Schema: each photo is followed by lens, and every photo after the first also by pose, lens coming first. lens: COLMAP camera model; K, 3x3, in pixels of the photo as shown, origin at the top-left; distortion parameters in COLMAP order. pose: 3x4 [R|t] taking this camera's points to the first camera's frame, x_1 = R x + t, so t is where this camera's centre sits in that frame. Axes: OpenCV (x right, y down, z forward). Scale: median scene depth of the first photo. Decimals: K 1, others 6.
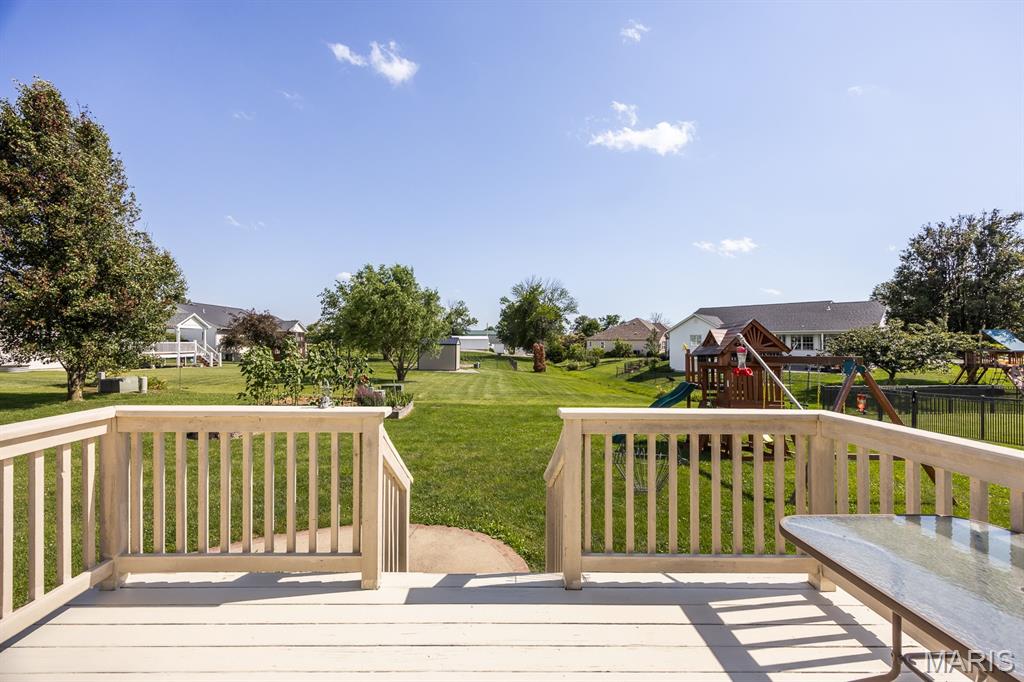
lens RADIAL K [[412.4, 0, 534.6], [0, 412.4, 342.2], [0, 0, 1]] dist [-0.000895, -0.000077]
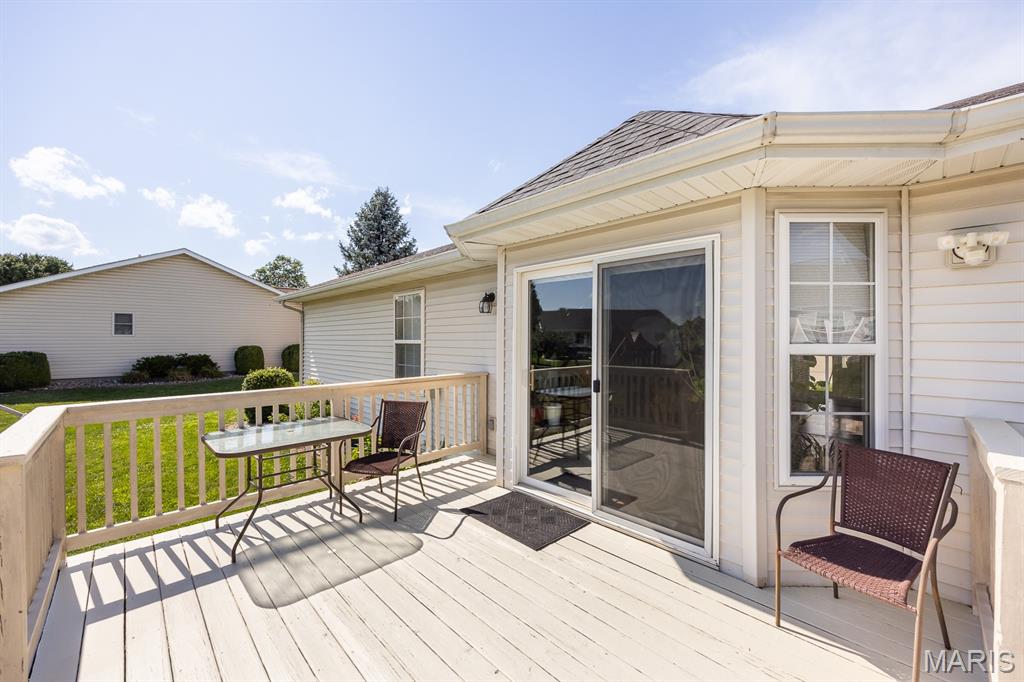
lens RADIAL K [[412.4, 0, 534.6], [0, 412.4, 342.2], [0, 0, 1]] dist [-0.000895, -0.000077]
pose [[-0.706806, -0.004849, 0.707391, -1.104605], [0.000759, 0.999971, 0.007613, -0.004636], [-0.707407, 0.005918, -0.706782, 1.016155]]
